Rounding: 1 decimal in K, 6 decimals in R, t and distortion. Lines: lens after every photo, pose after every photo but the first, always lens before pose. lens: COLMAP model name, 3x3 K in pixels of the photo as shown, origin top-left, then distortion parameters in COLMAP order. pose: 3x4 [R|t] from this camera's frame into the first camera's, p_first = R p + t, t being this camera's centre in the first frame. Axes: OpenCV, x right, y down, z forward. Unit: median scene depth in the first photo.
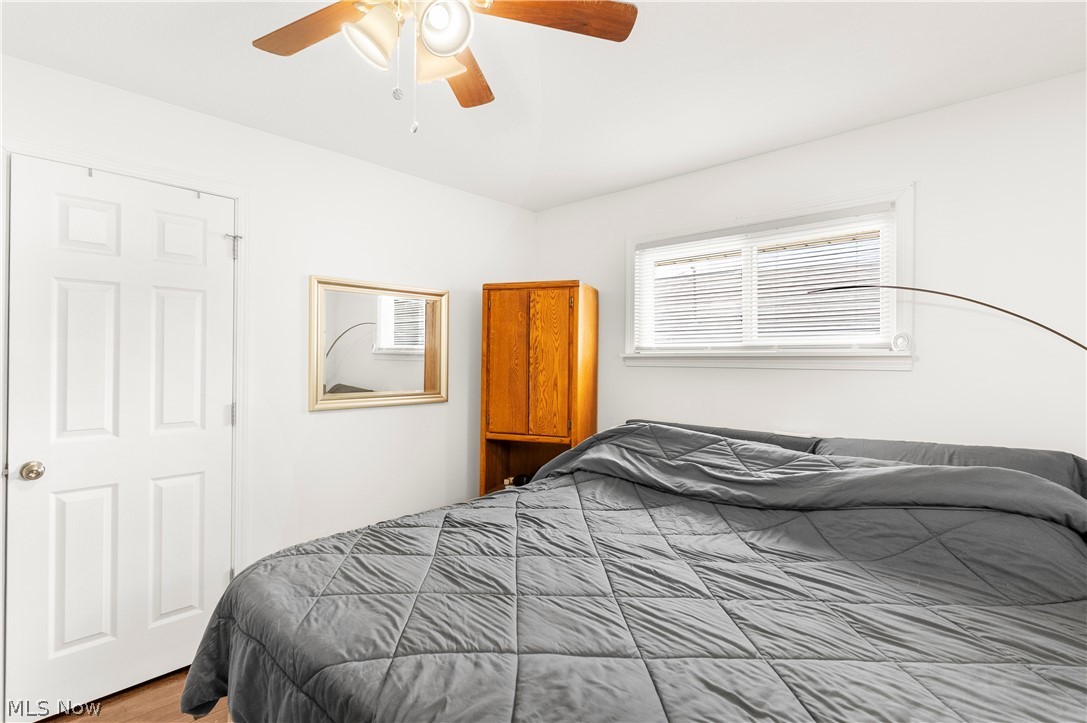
lens RADIAL K [[535.6, 0, 544.5], [0, 535.6, 360.2], [0, 0, 1]] dist [-0.000581, -0.000351]
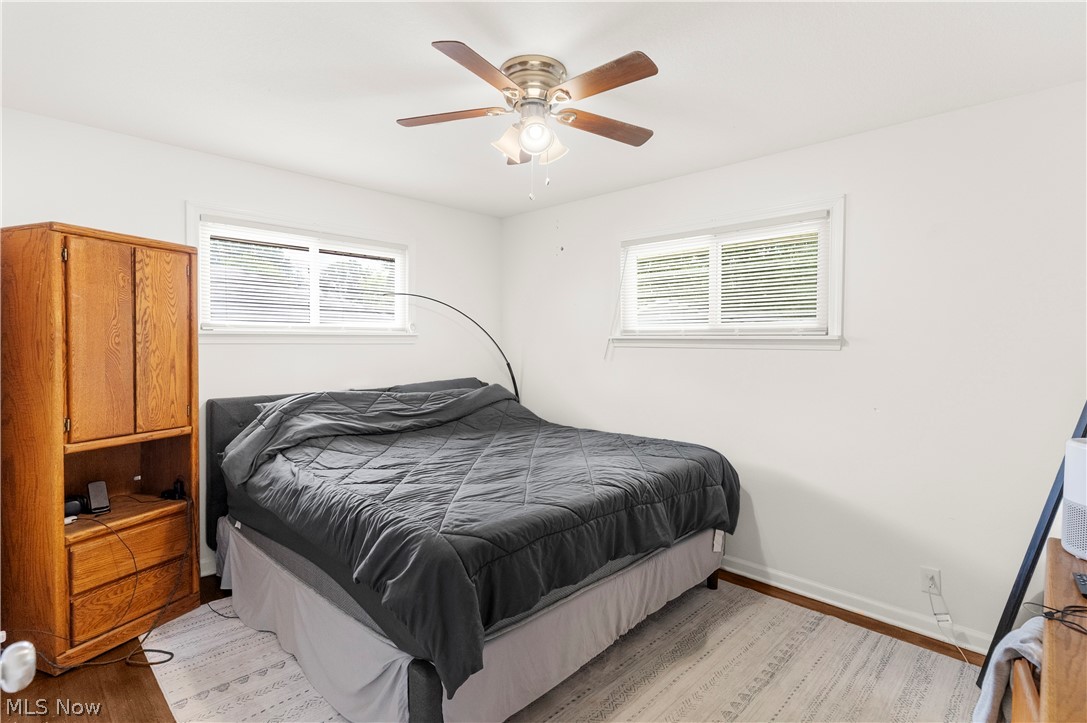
lens RADIAL K [[535.6, 0, 544.4], [0, 535.6, 356.8], [0, 0, 1]] dist [-0.000581, -0.000351]
pose [[0.008376, -0.037241, 0.999271, -0.806324], [-0.005643, 0.999289, 0.037289, -0.004639], [-0.999949, -0.005951, 0.008159, 0.406583]]
